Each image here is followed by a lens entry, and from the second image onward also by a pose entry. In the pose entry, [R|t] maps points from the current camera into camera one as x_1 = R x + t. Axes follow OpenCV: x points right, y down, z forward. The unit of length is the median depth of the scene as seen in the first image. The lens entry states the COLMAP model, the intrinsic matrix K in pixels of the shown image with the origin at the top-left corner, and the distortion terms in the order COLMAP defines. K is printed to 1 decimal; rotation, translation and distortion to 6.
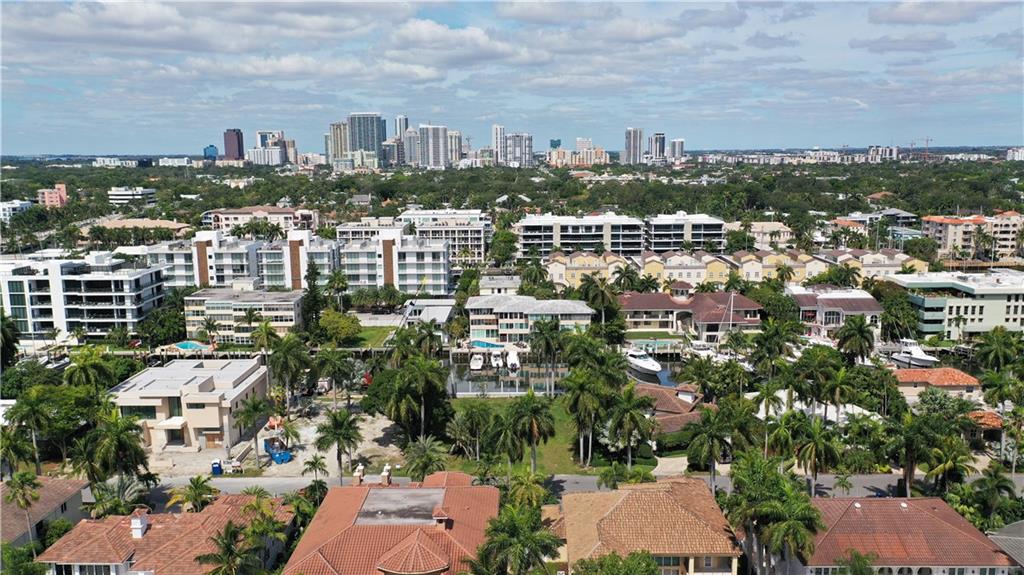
lens RADIAL K [[816.4, 0, 512.0], [0, 816.4, 287.5], [0, 0, 1]] dist [0.017540, 0.002957]
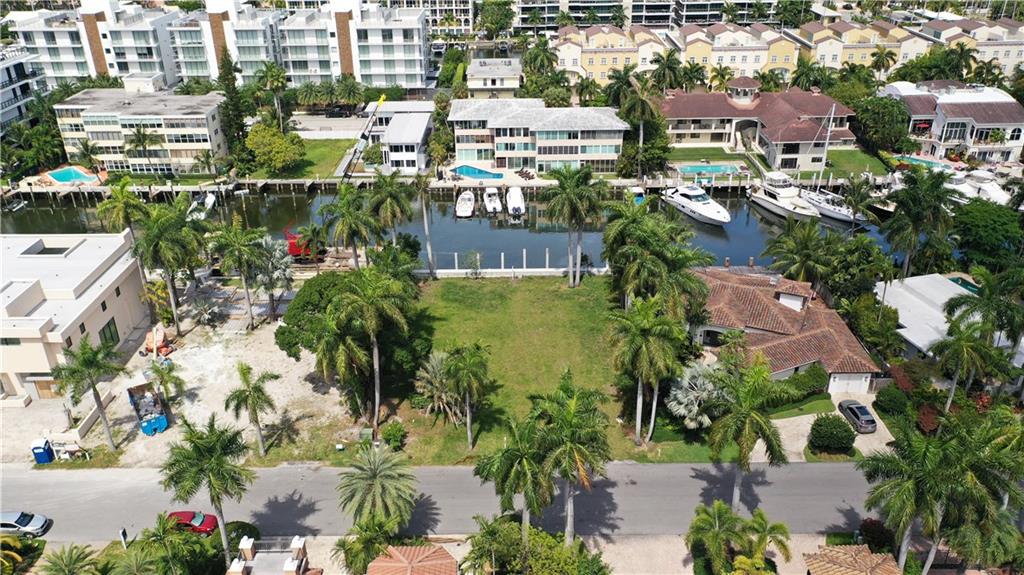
lens RADIAL K [[816.4, 0, 512.0], [0, 816.4, 287.5], [0, 0, 1]] dist [0.017540, 0.002957]
pose [[0.999925, -0.007852, 0.009414, -0.007274], [0.004738, 0.955826, 0.293894, -0.038167], [-0.011306, -0.293828, 0.955792, 0.223468]]
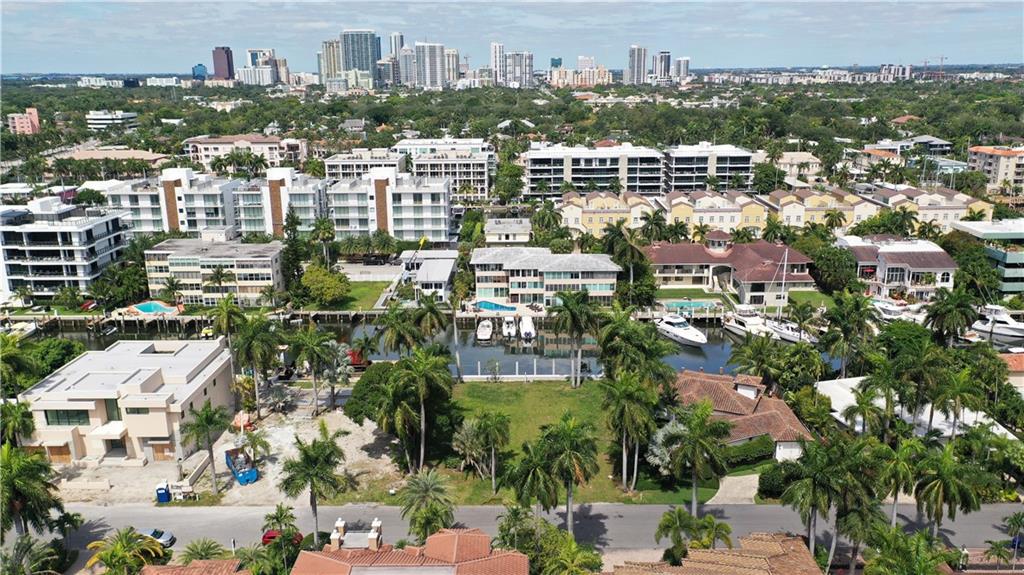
lens RADIAL K [[816.4, 0, 512.0], [0, 816.4, 287.5], [0, 0, 1]] dist [0.017540, 0.002957]
pose [[0.999998, -0.001026, 0.001965, -0.012539], [0.000835, 0.995500, 0.094760, -0.026393], [-0.002054, -0.094758, 0.995498, 0.115366]]
